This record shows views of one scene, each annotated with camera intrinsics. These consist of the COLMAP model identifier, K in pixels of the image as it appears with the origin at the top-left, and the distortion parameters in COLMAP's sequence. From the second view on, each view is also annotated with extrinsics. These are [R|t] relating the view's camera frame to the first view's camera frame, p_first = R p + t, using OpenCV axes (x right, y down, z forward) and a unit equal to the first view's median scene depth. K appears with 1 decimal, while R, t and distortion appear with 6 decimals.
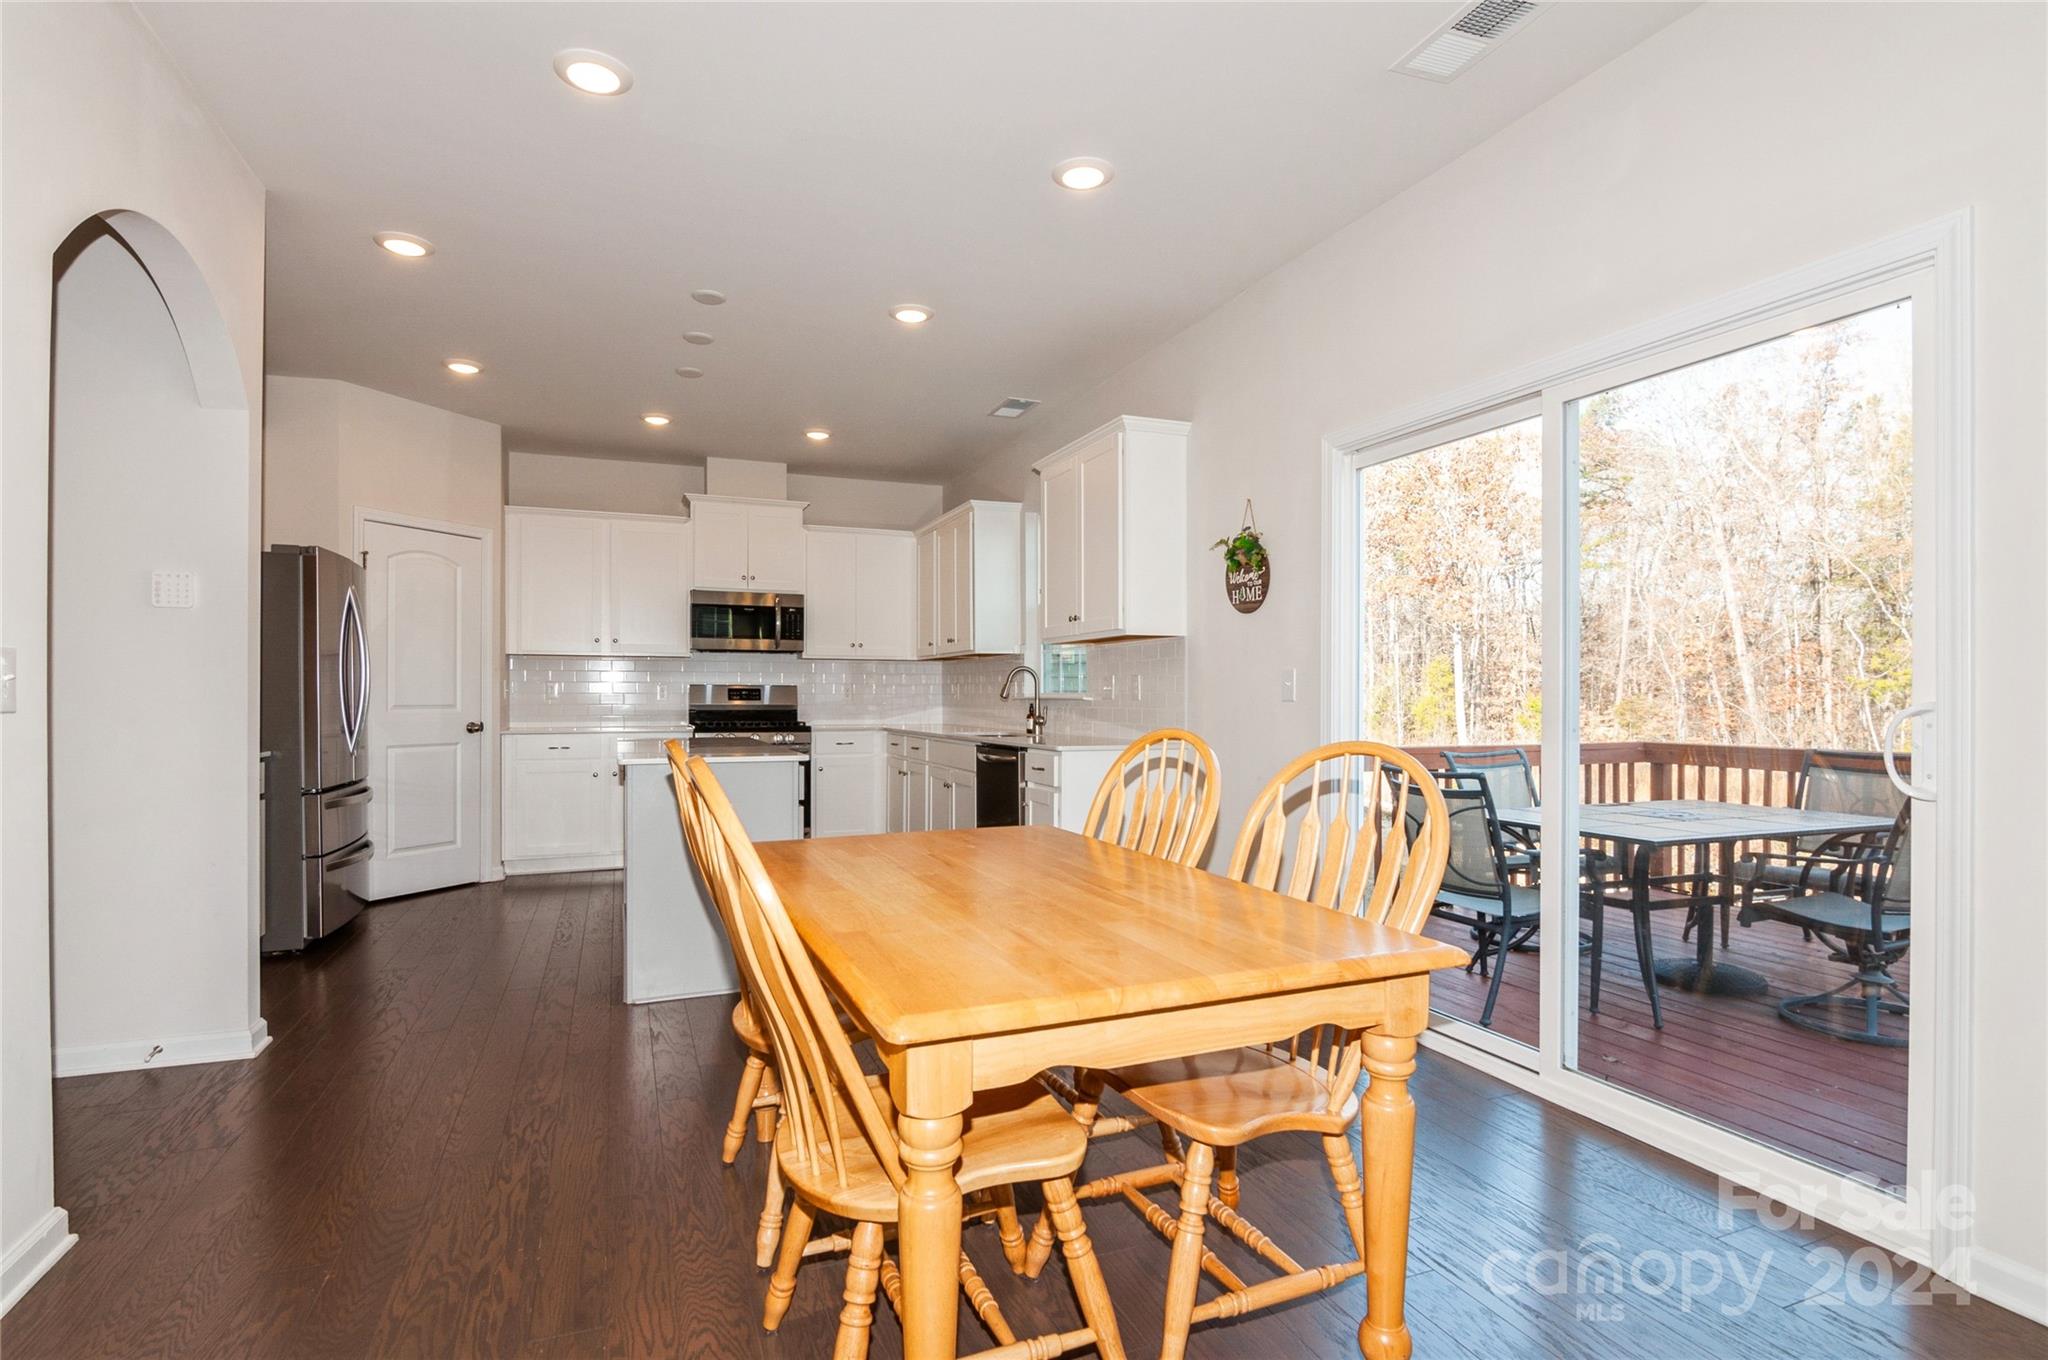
lens RADIAL K [[992.1, 0, 1030.8], [0, 992.1, 698.4], [0, 0, 1]] dist [-0.003671, -0.000812]
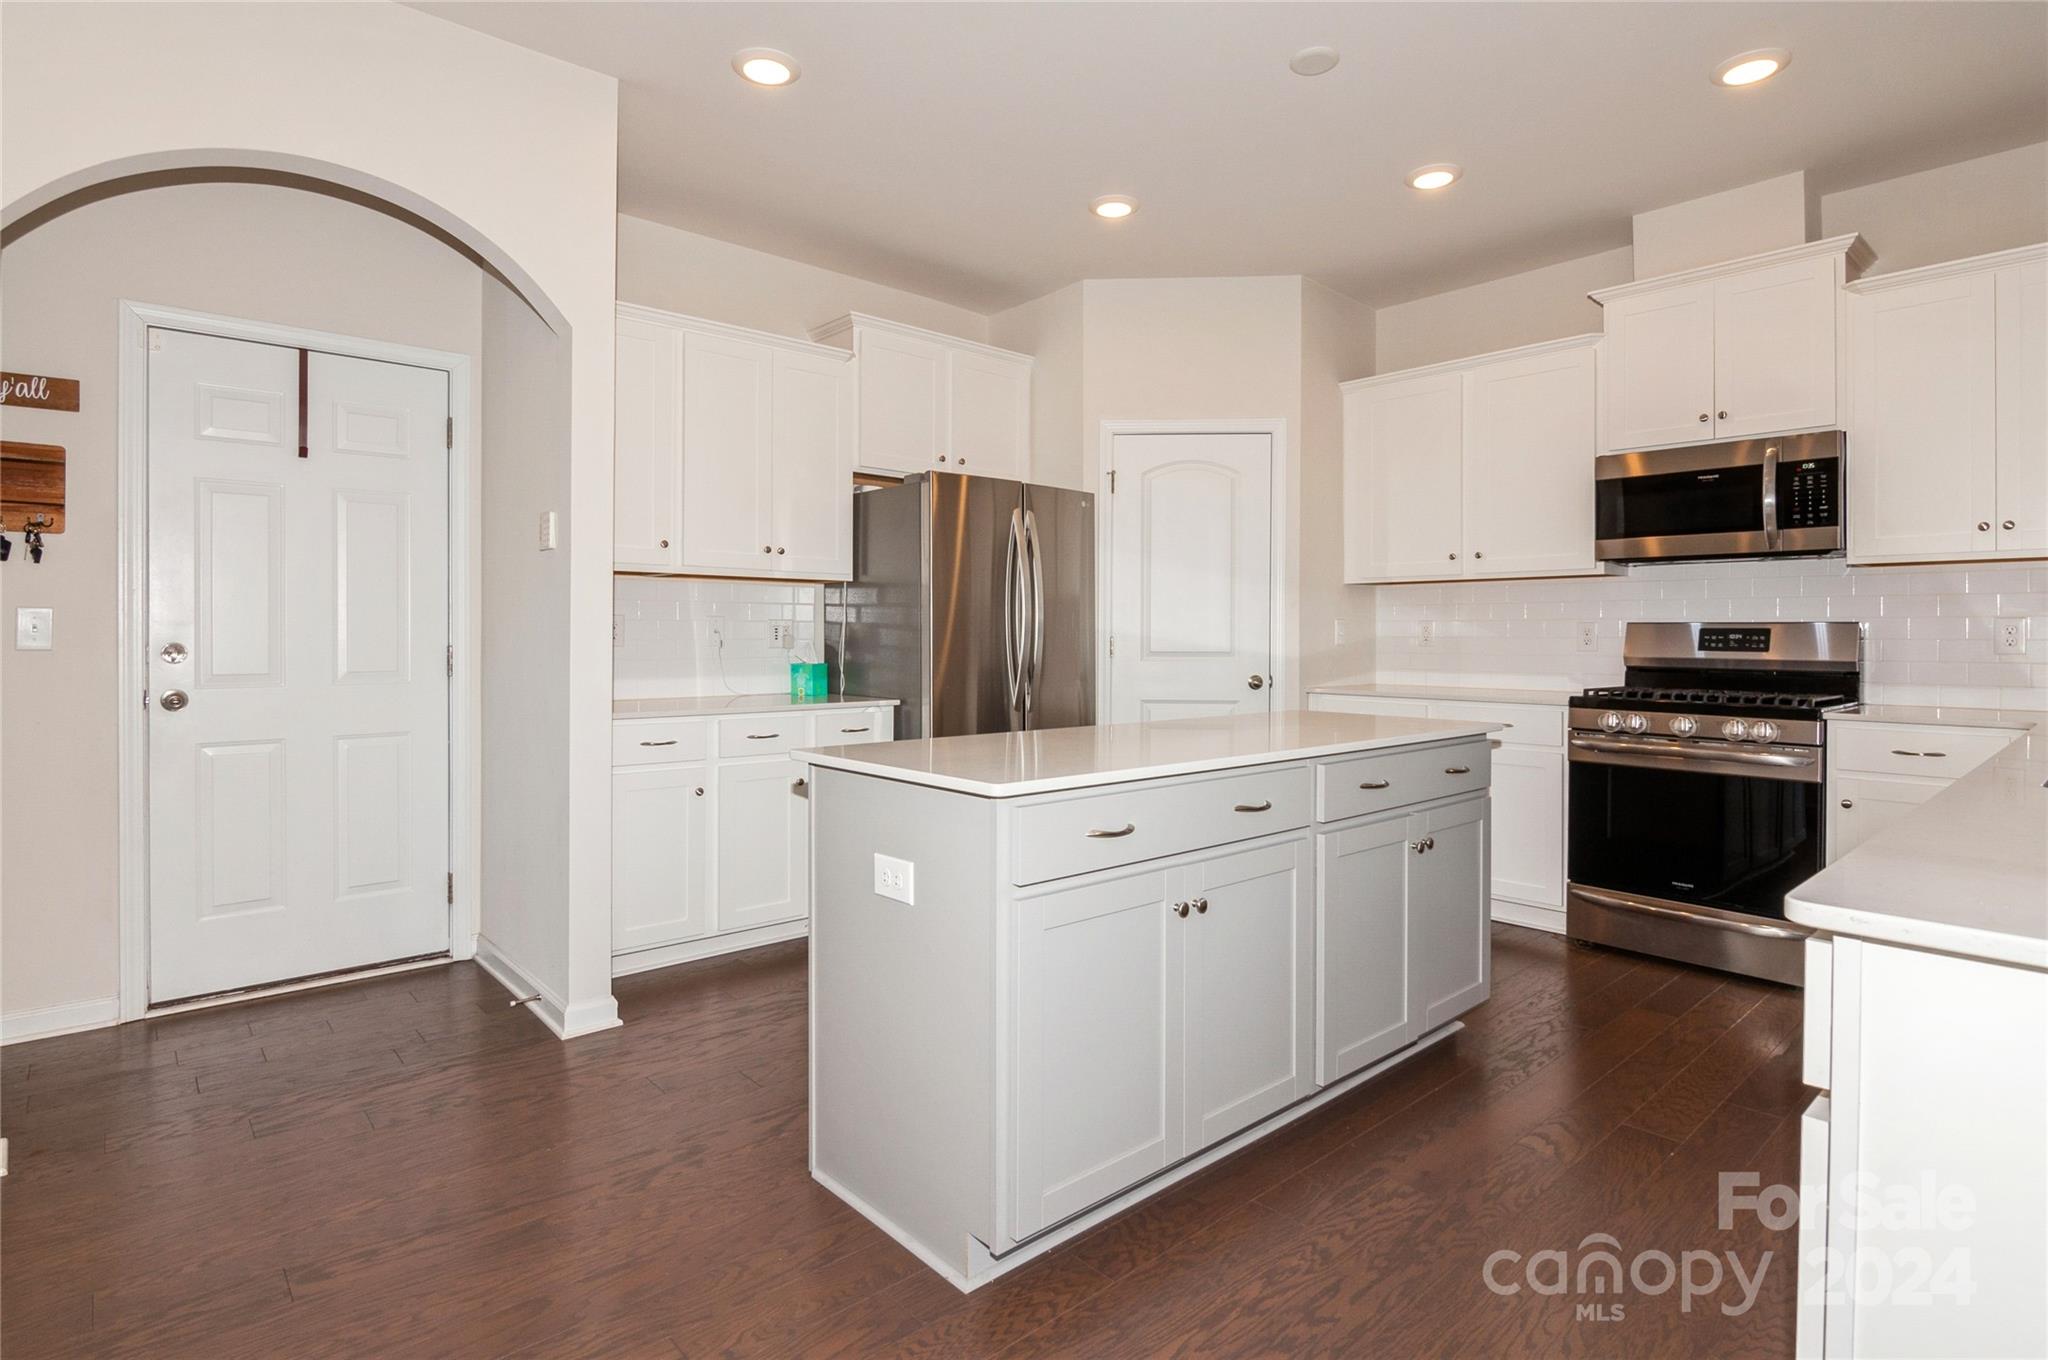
lens RADIAL K [[1034.0, 0, 1026.1], [0, 1034.0, 641.0], [0, 0, 1]] dist [-0.002988, -0.007626]
pose [[0.331612, 0.006719, -0.943392, 0.117513], [-0.004092, 0.999975, 0.005684, -0.005013], [0.943407, 0.001975, 0.331632, 0.509766]]
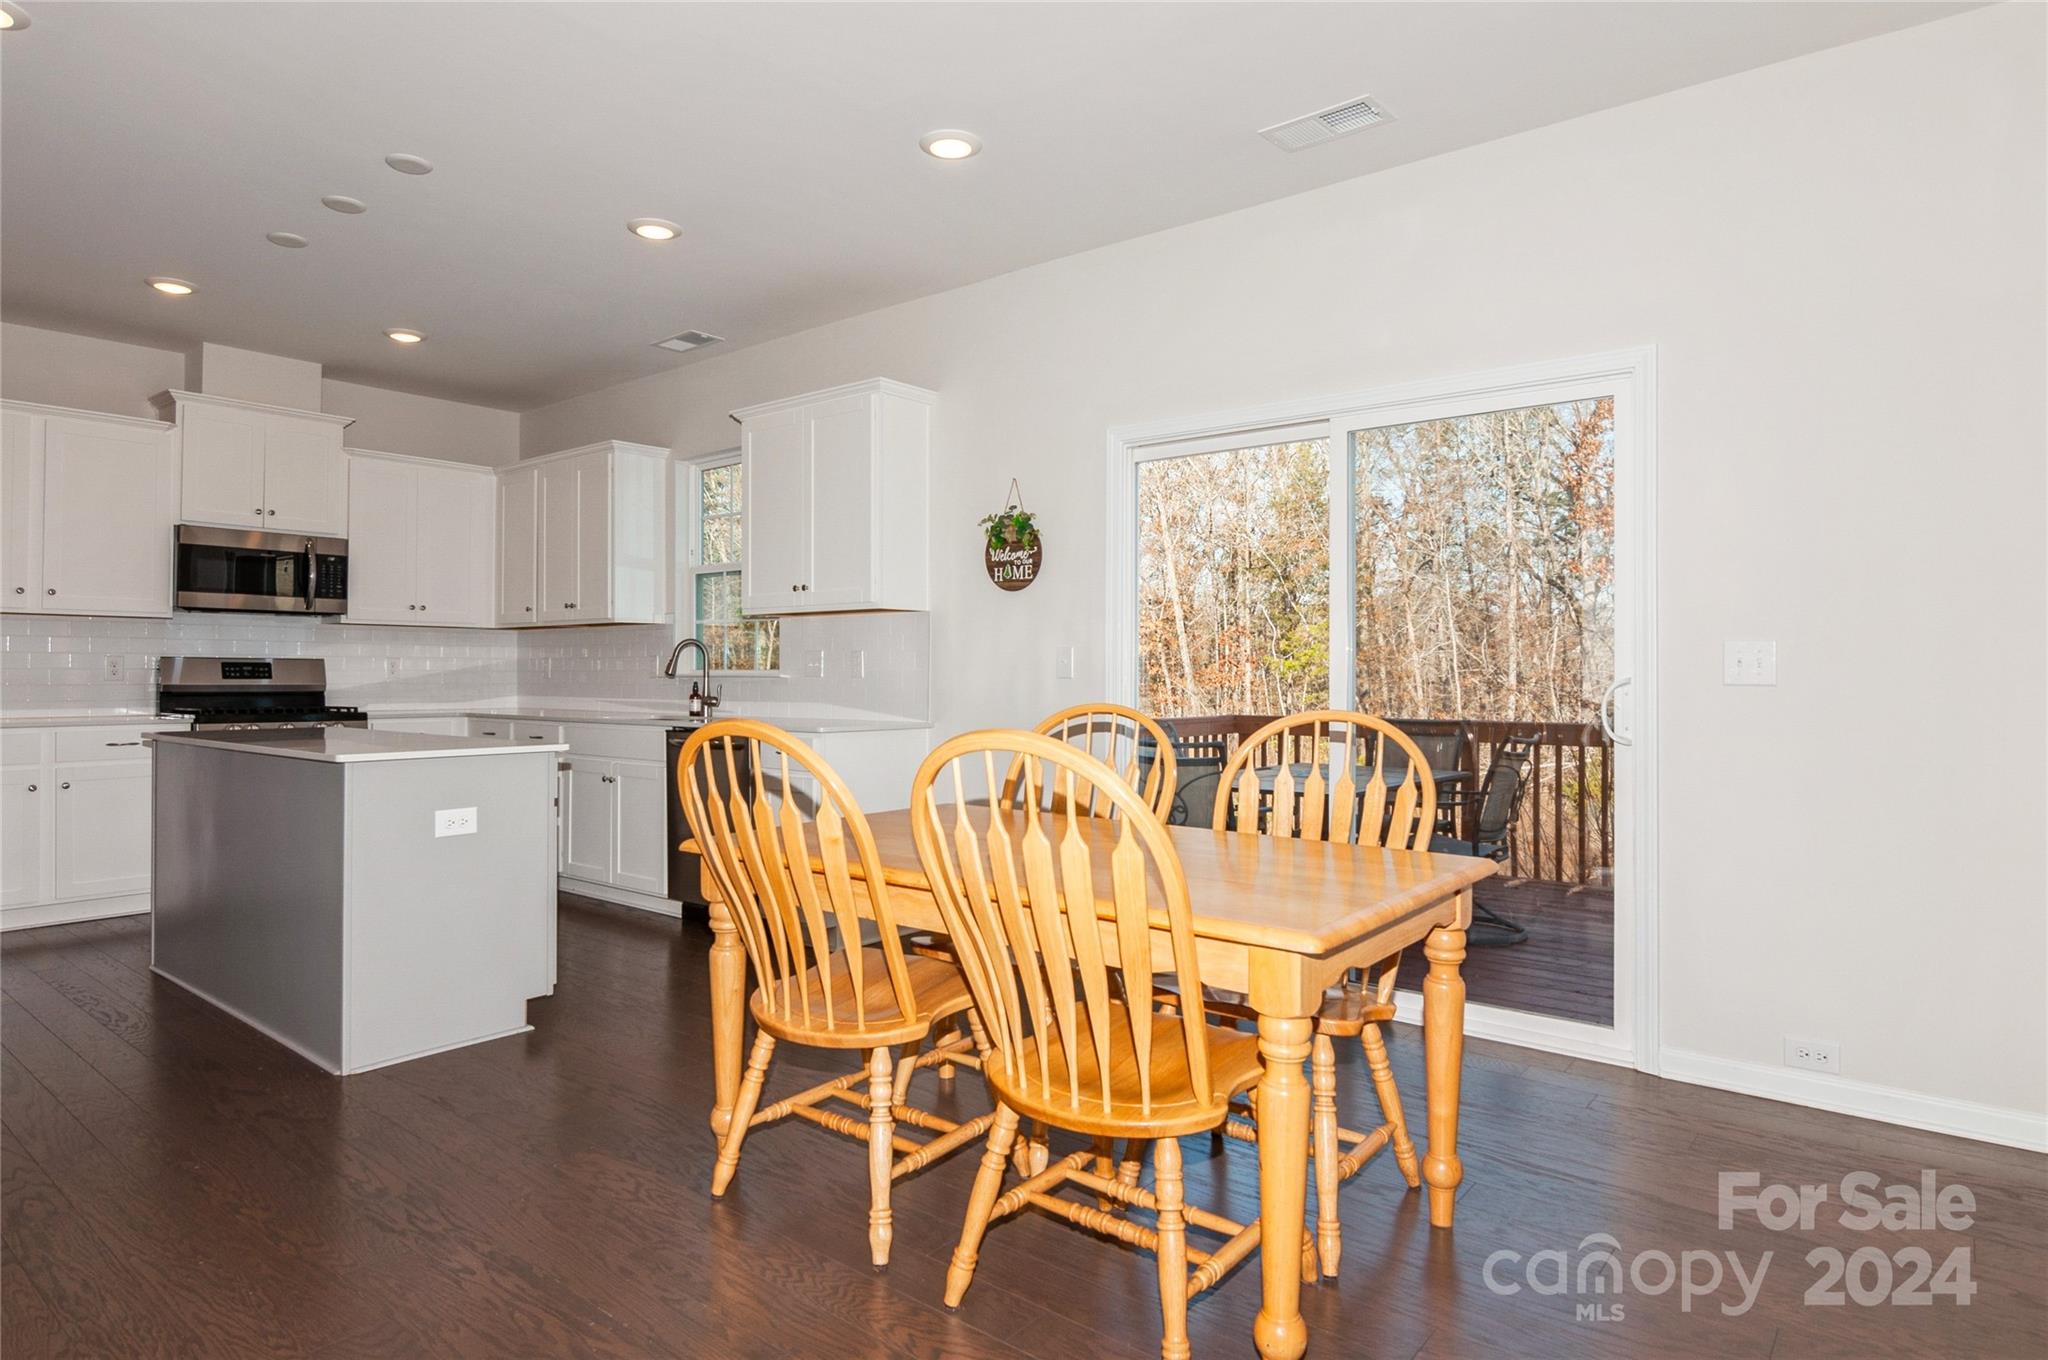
lens RADIAL K [[1142.3, 0, 1021.8], [0, 1142.3, 671.2], [0, 0, 1]] dist [0.000837, -0.000083]
pose [[0.876221, 0.001799, 0.481907, -0.214934], [0.000504, 0.999989, -0.004648, 0.000667], [-0.481910, 0.004315, 0.876210, -0.015245]]
